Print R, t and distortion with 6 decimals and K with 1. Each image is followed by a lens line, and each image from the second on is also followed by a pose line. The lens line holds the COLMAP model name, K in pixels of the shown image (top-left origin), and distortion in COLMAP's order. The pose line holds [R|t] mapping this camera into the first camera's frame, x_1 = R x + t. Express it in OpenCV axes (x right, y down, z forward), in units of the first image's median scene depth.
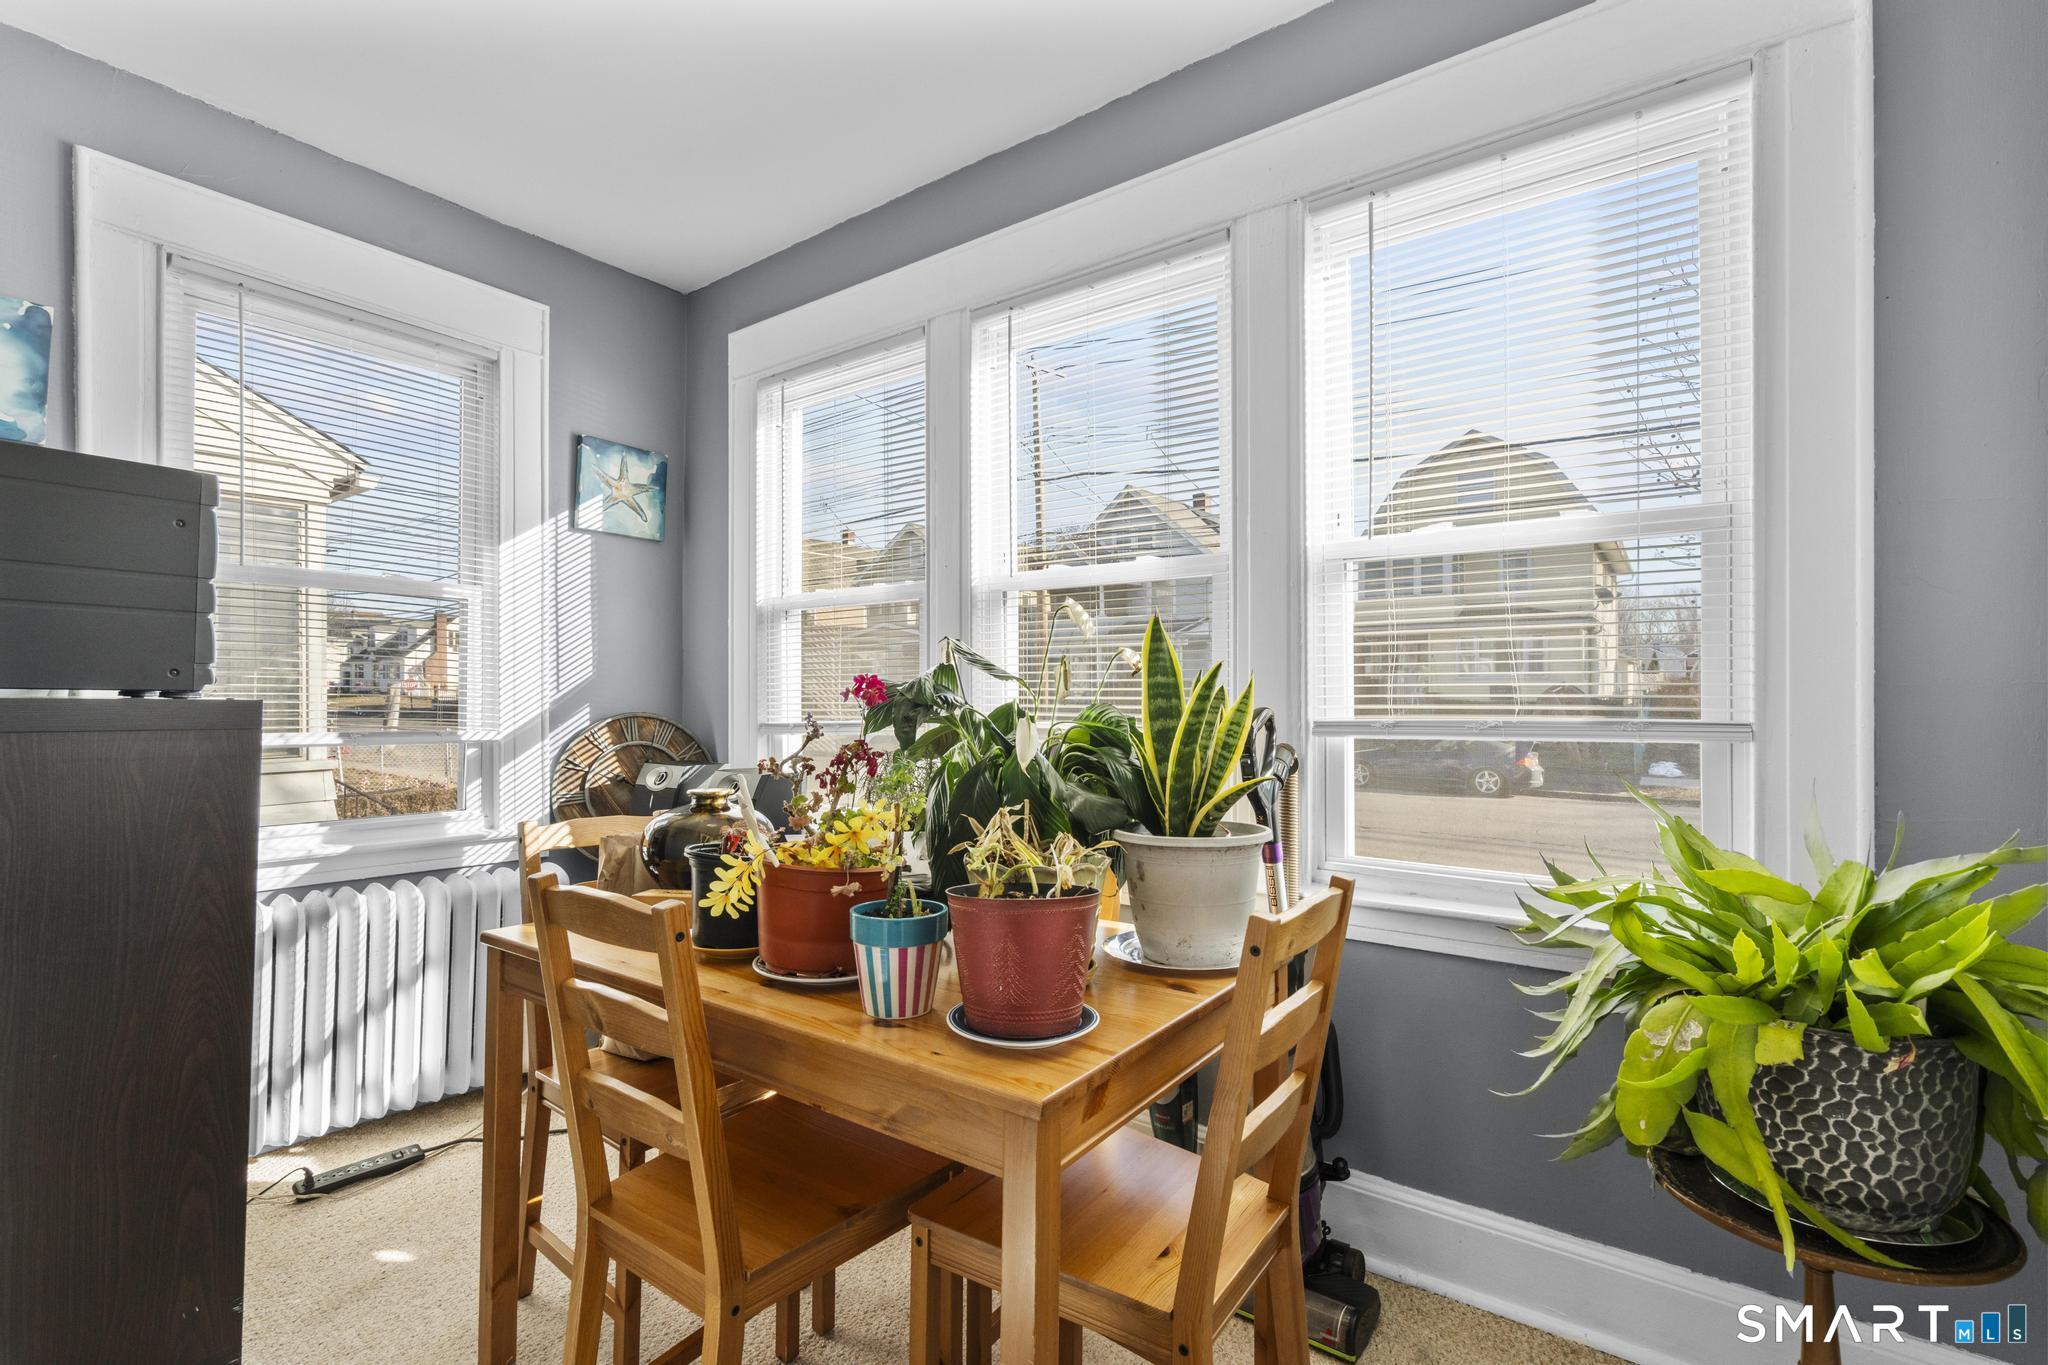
lens RADIAL K [[919.4, 0, 1024.3], [0, 919.4, 677.3], [0, 0, 1]] dist [0.001402, -0.000039]
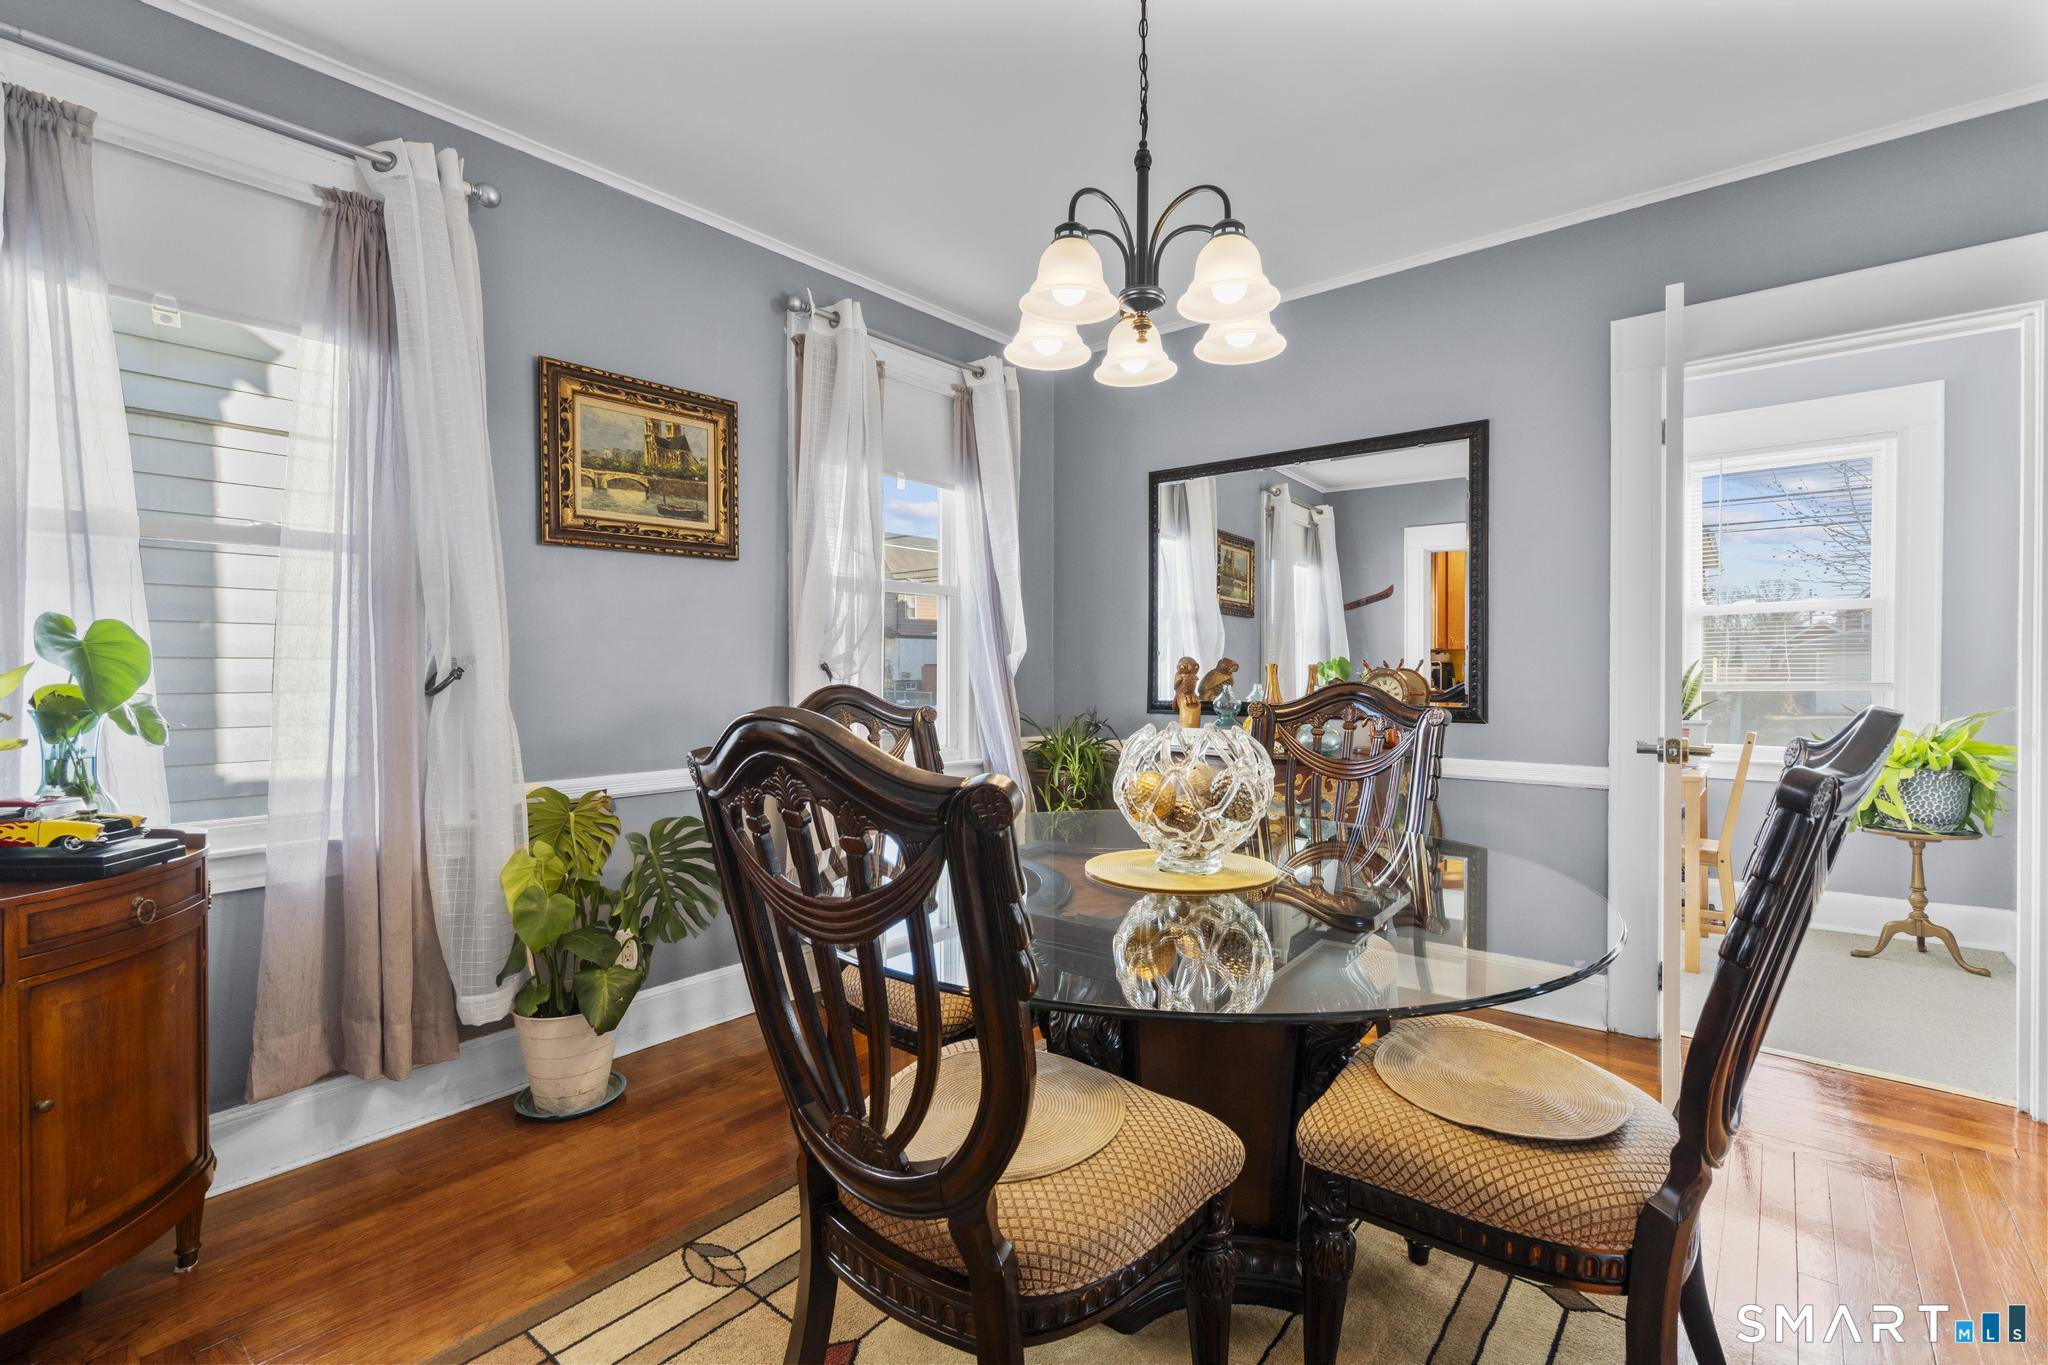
lens RADIAL K [[919.4, 0, 1022.8], [0, 919.4, 688.2], [0, 0, 1]] dist [0.001402, -0.000039]
pose [[0.997626, -0.009603, -0.068197, -2.226264], [0.011114, 0.999700, 0.021820, -0.032032], [0.067967, -0.022526, 0.997433, -2.633785]]
